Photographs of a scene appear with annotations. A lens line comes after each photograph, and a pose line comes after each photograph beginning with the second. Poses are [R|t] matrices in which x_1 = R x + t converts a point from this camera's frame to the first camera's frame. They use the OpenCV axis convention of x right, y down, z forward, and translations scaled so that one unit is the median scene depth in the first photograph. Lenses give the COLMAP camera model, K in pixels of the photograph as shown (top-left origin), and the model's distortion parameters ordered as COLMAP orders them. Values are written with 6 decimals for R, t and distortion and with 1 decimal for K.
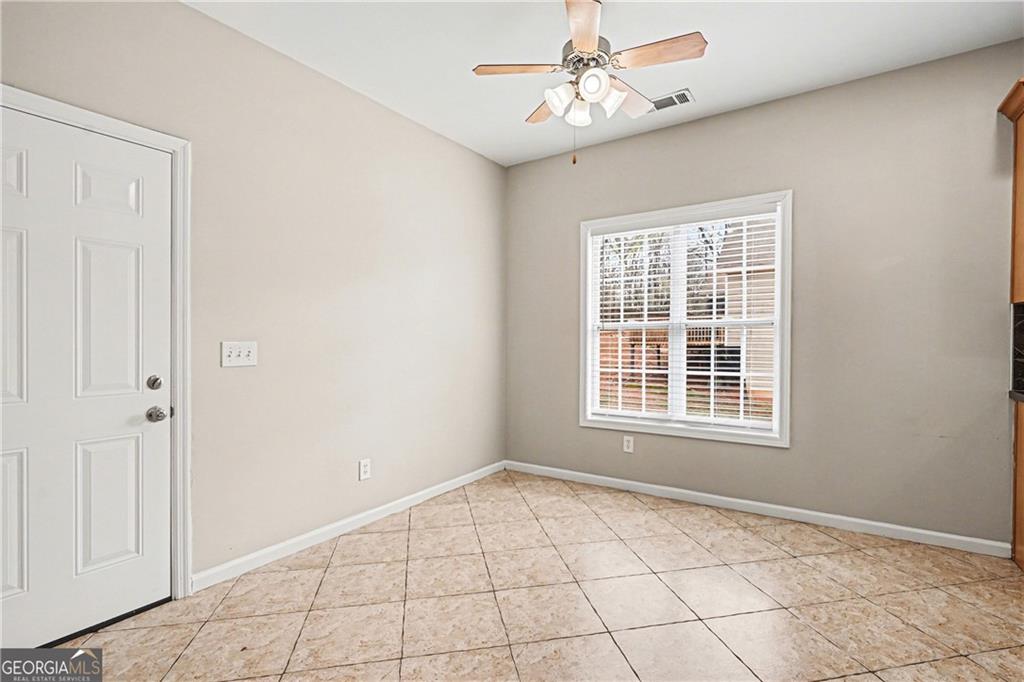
lens RADIAL K [[481.7, 0, 531.3], [0, 481.7, 337.5], [0, 0, 1]] dist [-0.001211, 0.000463]
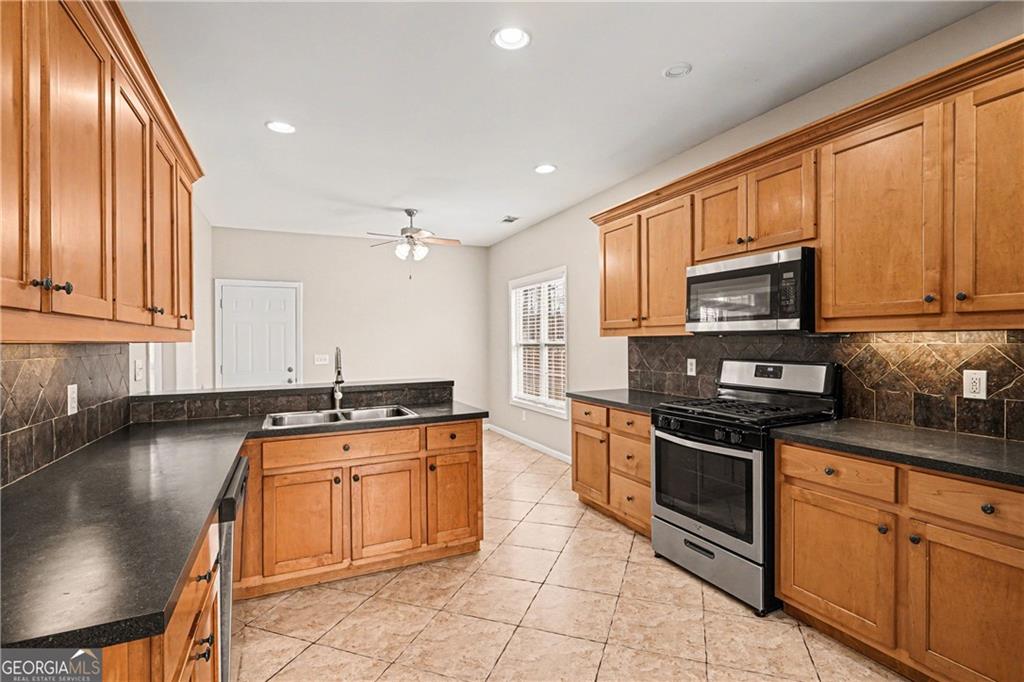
lens RADIAL K [[481.2, 0, 512.0], [0, 481.2, 341.0], [0, 0, 1]] dist [-0.000530, 0.000195]
pose [[0.850986, -0.003850, -0.525173, 1.274924], [0.008637, 0.999940, 0.006664, -0.057864], [0.525117, -0.010207, 0.850969, -0.516444]]
